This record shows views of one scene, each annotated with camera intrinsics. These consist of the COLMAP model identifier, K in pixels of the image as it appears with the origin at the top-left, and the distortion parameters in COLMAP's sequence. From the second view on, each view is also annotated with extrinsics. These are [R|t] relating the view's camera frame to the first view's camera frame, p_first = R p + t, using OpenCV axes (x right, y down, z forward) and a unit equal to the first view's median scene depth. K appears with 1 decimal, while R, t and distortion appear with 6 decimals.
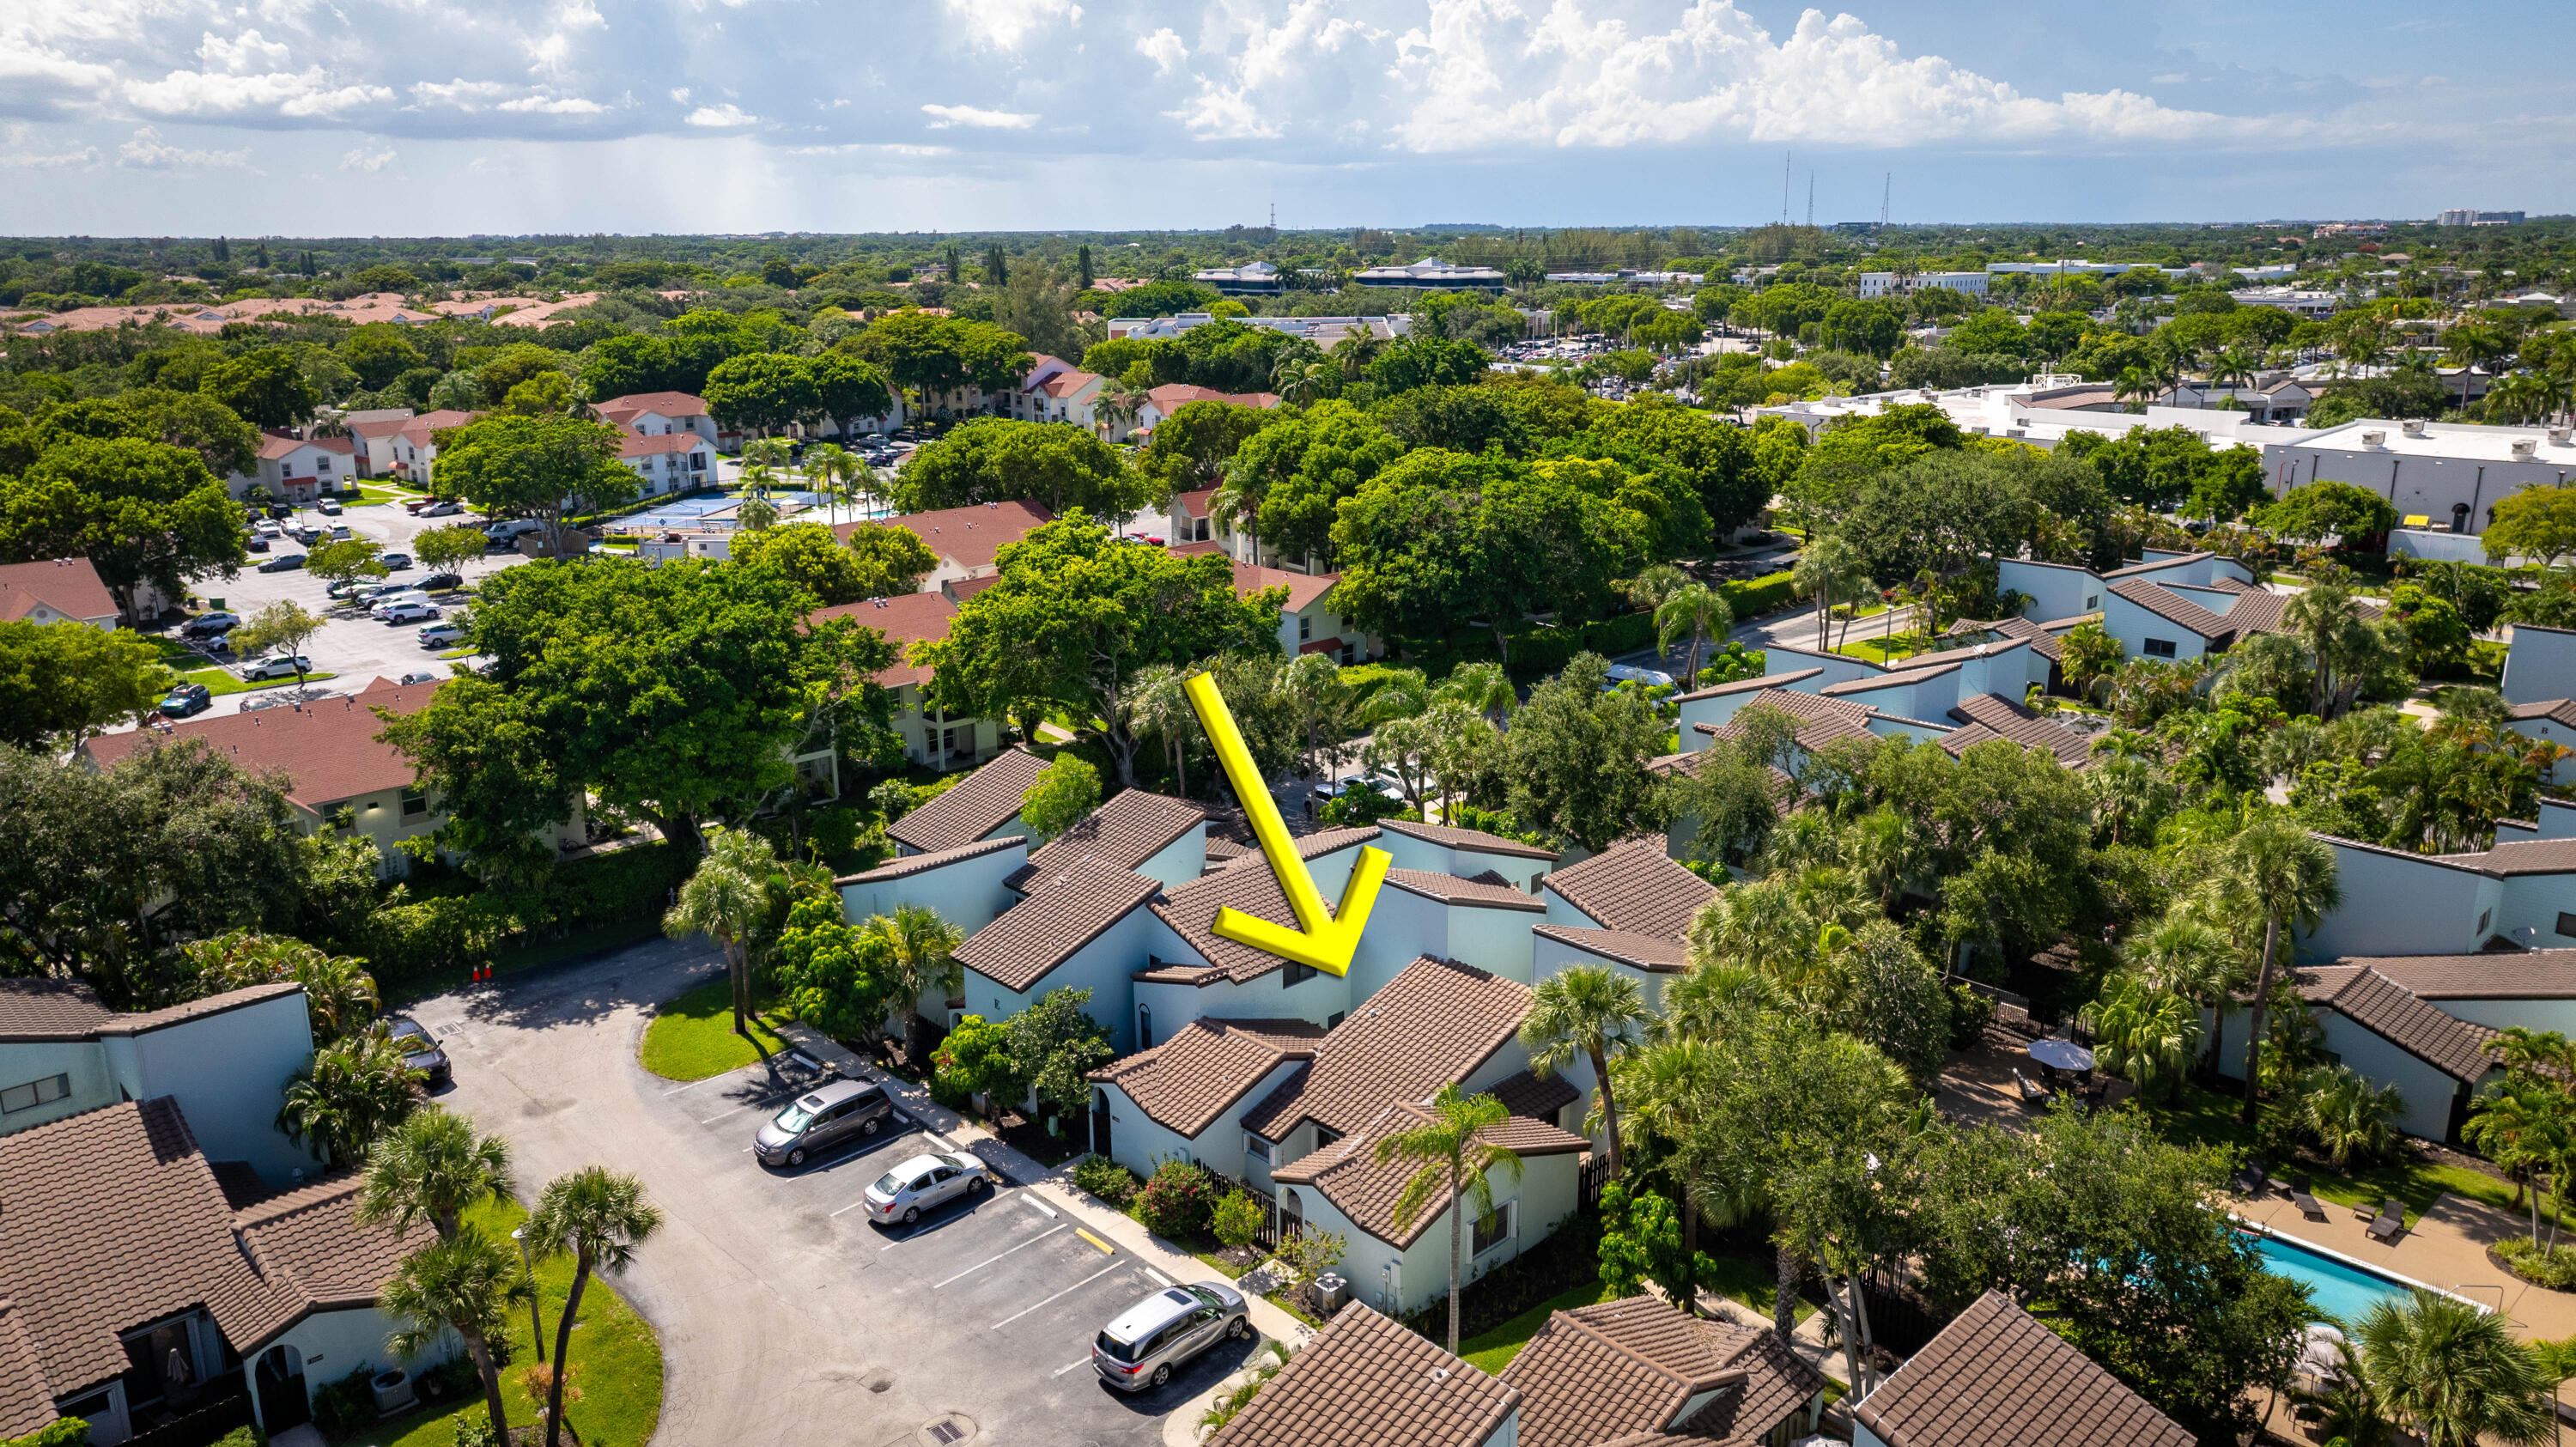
lens RADIAL K [[1806.6, 0, 1284.5], [0, 1806.6, 726.5], [0, 0, 1]] dist [-0.026106, 0.048372]
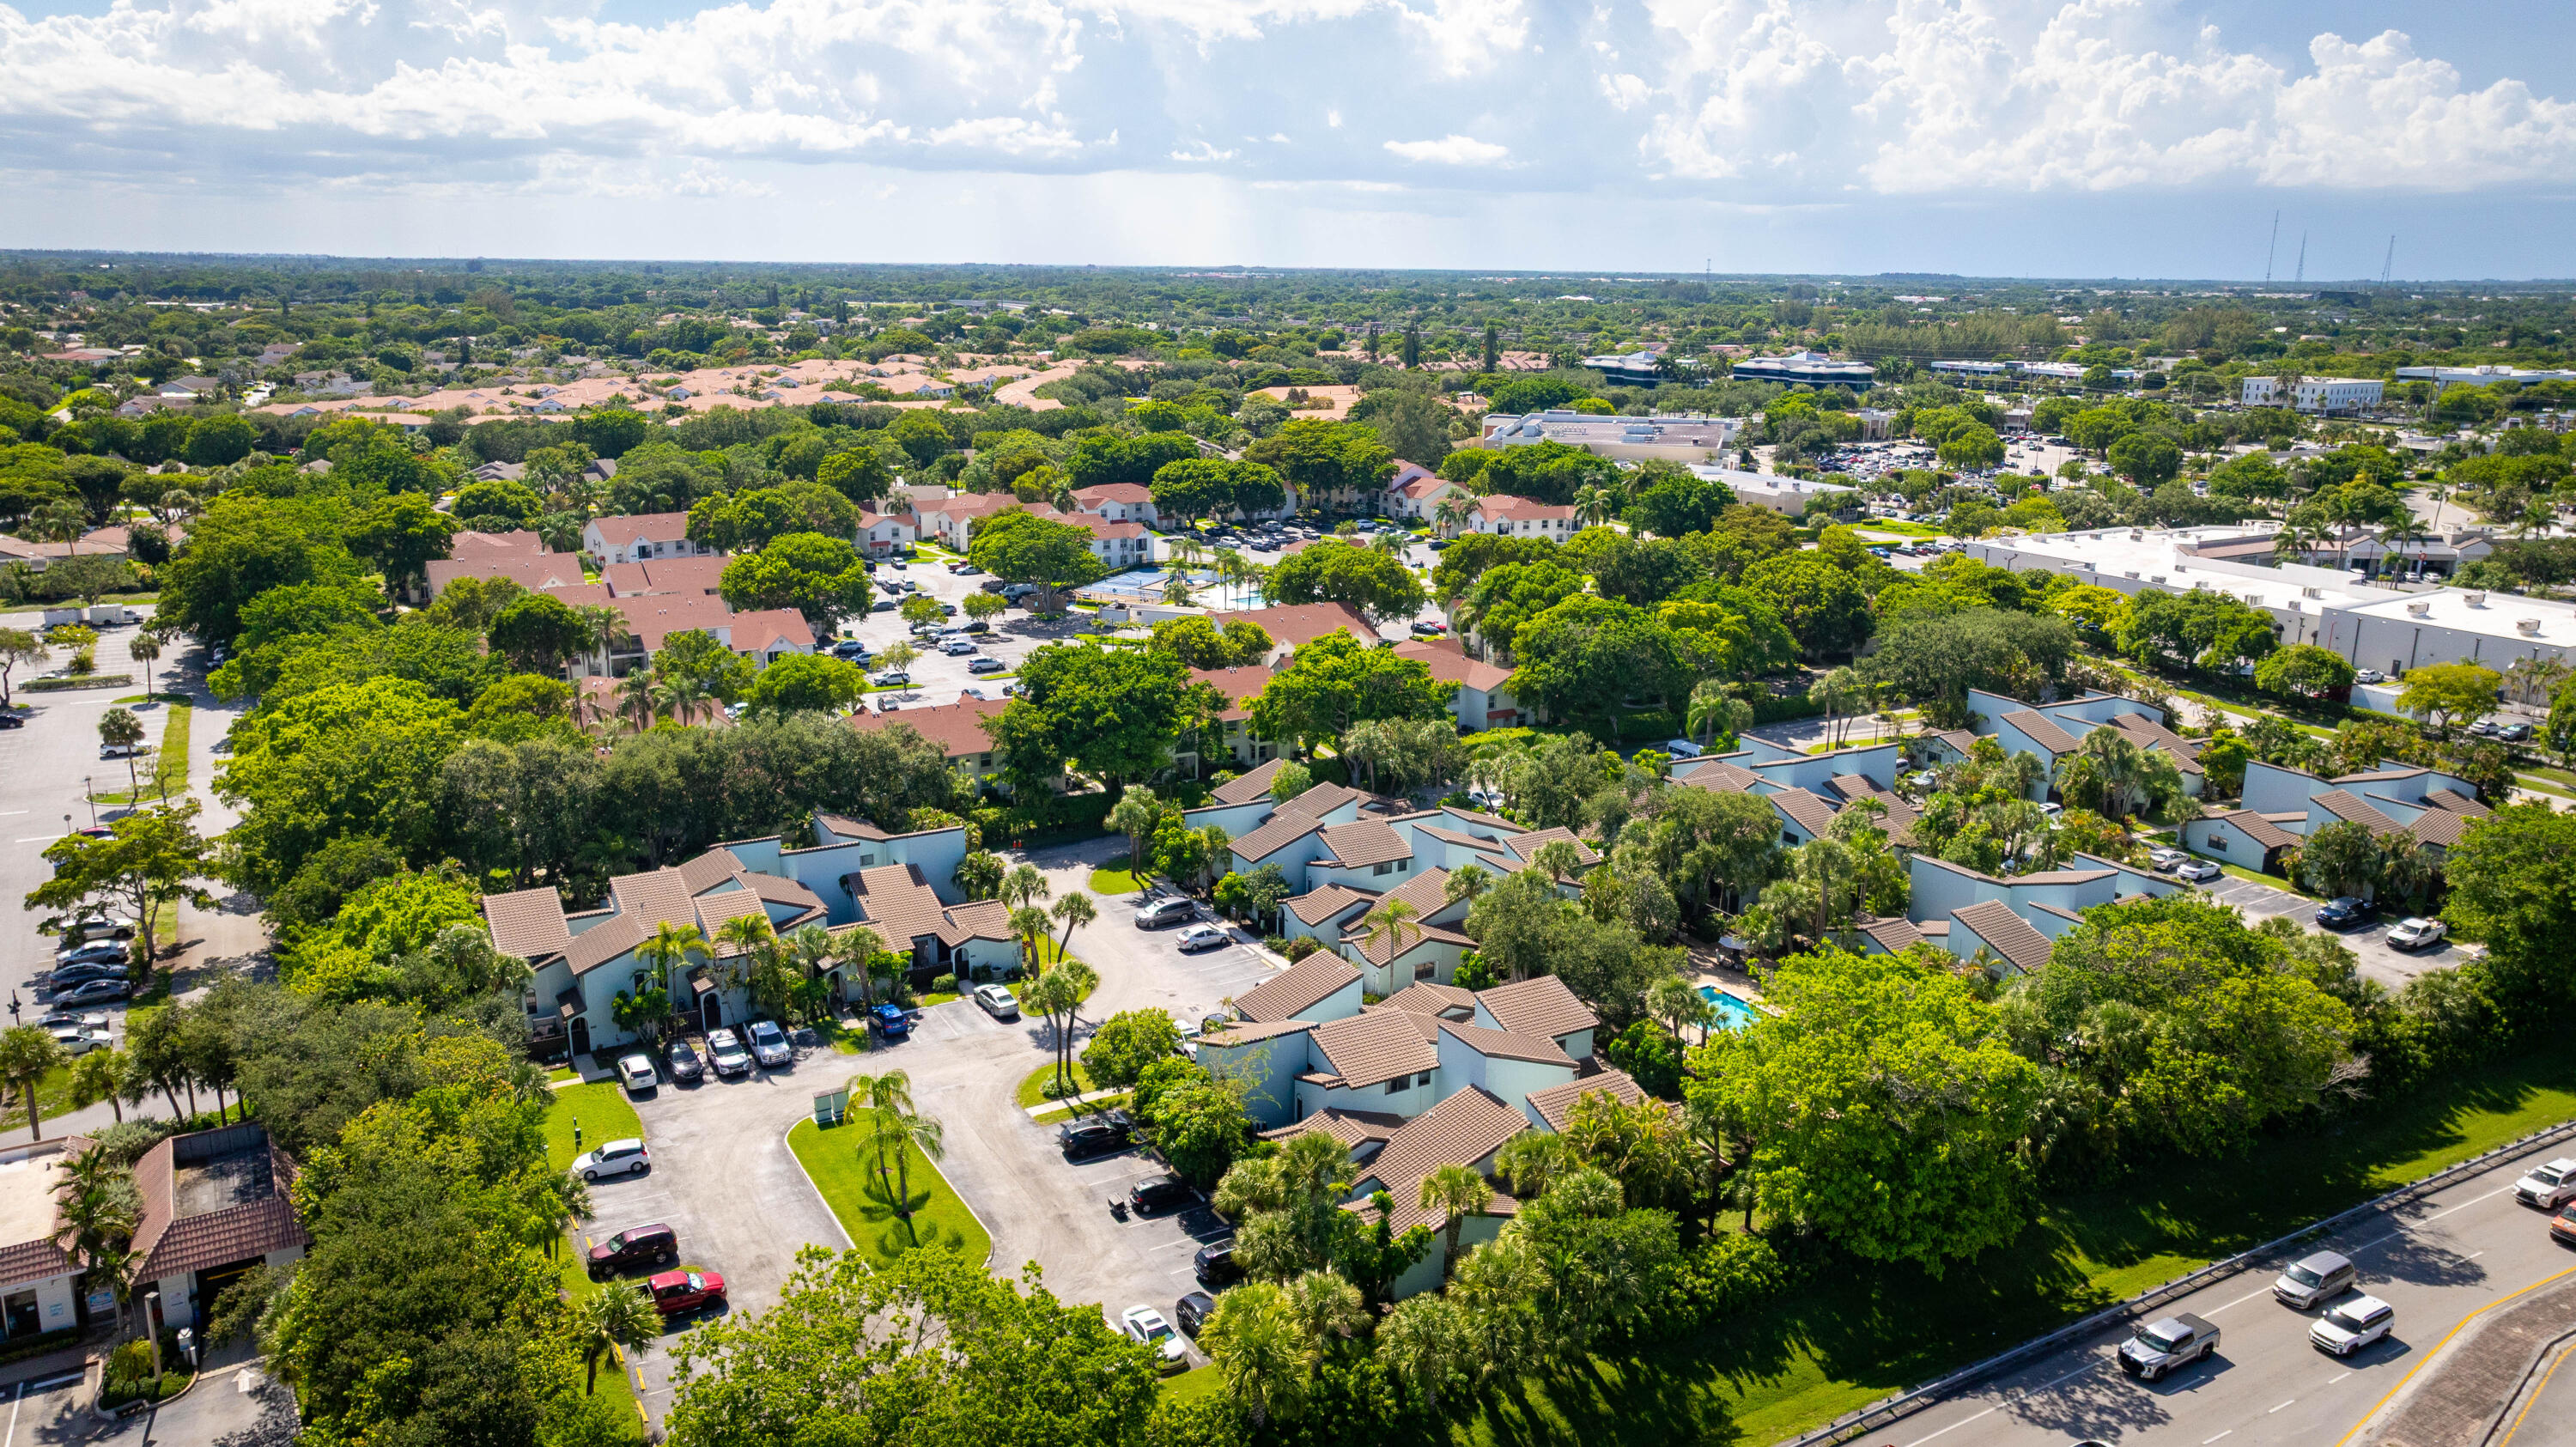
lens RADIAL K [[1806.6, 0, 1284.5], [0, 1806.6, 726.5], [0, 0, 1]] dist [-0.026106, 0.048372]
pose [[0.971206, 0.077244, -0.225370, 0.173758], [-0.081362, 0.996644, -0.009029, -0.002513], [0.223916, 0.027106, 0.974231, -0.535786]]
